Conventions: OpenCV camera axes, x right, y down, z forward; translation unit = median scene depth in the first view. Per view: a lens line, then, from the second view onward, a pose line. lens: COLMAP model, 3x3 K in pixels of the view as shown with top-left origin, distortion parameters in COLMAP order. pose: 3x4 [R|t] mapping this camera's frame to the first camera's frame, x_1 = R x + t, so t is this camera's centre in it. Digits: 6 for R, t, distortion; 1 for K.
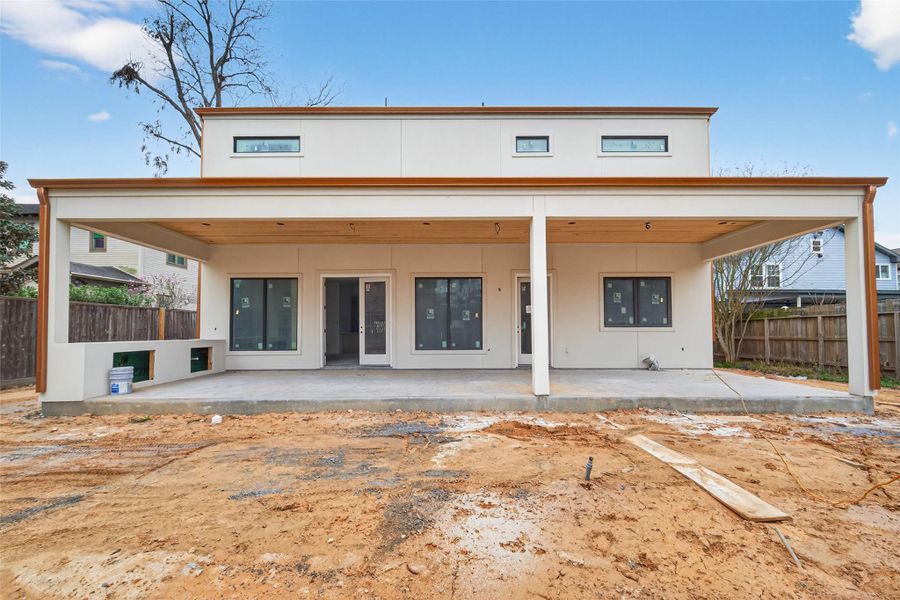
lens RADIAL K [[350.5, 0, 441.4], [0, 350.5, 320.1], [0, 0, 1]] dist [-0.000643, -0.000050]
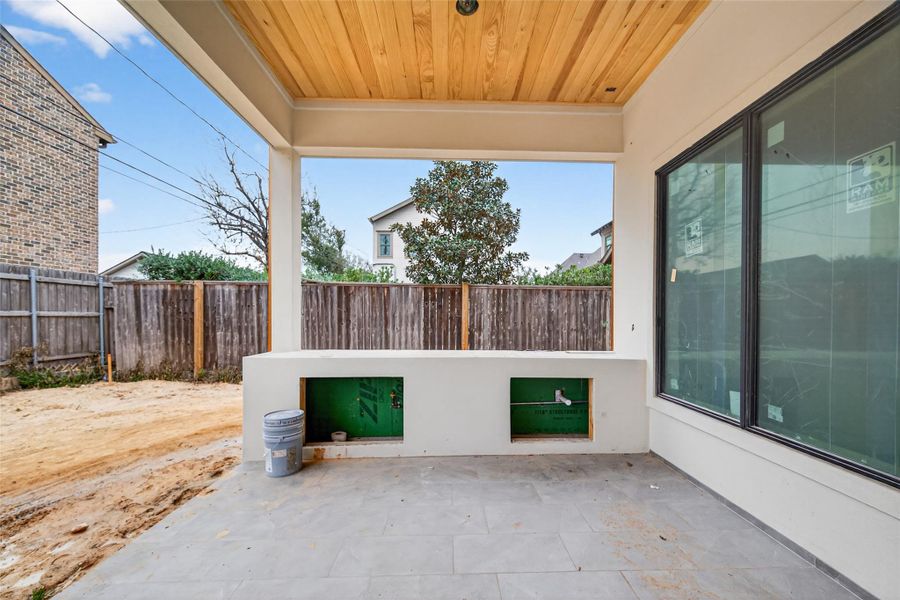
lens RADIAL K [[350.5, 0, 453.3], [0, 350.5, 316.2], [0, 0, 1]] dist [-0.000643, -0.000050]
pose [[0.037248, 0.002387, -0.999303, -0.284421], [0.022777, 0.999735, 0.003237, 0.008907], [0.999046, -0.022881, 0.037184, 0.800170]]
